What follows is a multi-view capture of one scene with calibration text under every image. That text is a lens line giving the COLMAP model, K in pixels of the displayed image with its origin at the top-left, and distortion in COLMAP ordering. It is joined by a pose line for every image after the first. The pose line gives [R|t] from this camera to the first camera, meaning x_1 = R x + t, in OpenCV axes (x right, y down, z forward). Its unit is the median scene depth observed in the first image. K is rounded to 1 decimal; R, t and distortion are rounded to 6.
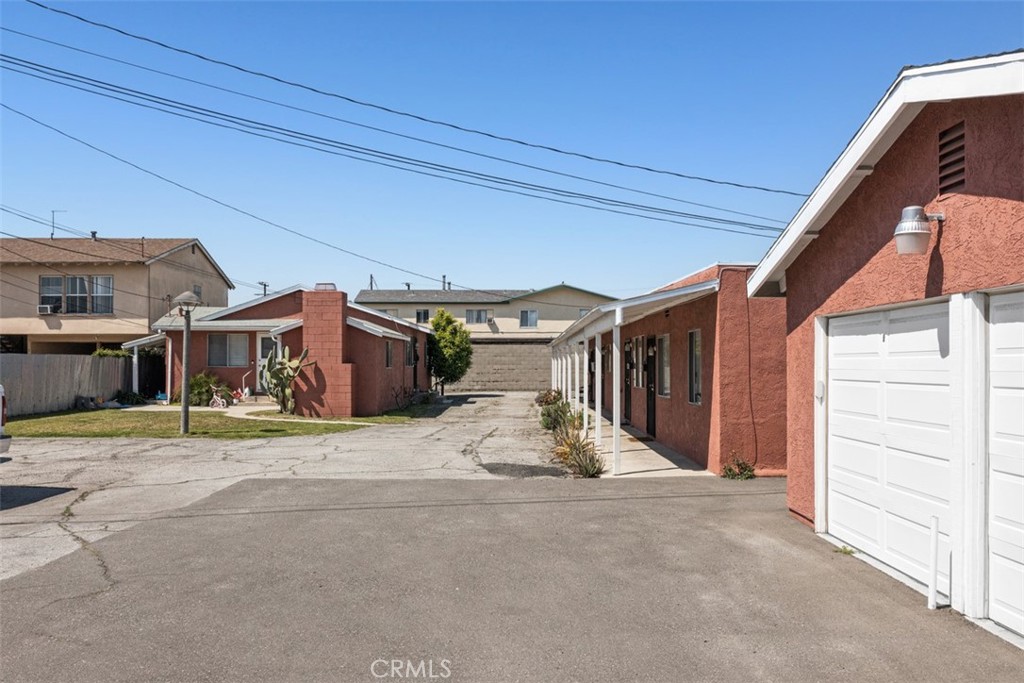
lens RADIAL K [[816.0, 0, 511.1], [0, 816.0, 364.5], [0, 0, 1]] dist [-0.025511, 0.002240]
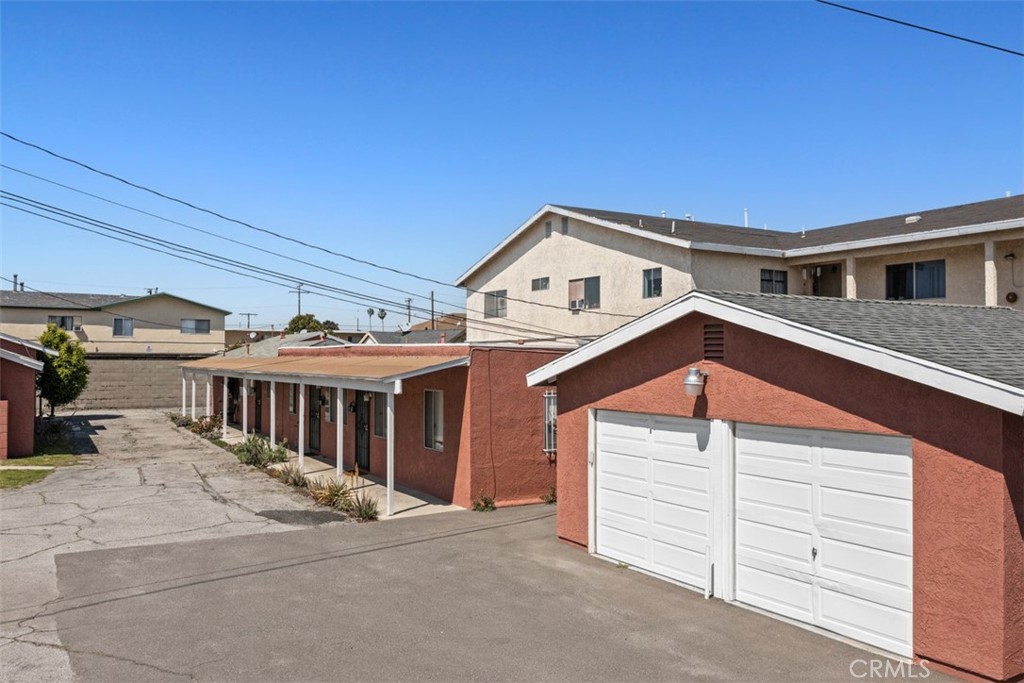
lens RADIAL K [[812.4, 0, 512.0], [0, 812.4, 341.5], [0, 0, 1]] dist [-0.029189, 0.005133]
pose [[0.854791, 0.016076, 0.518723, -0.519812], [-0.005801, 0.999754, -0.021425, -0.148049], [-0.518939, 0.015305, 0.854674, -0.199847]]
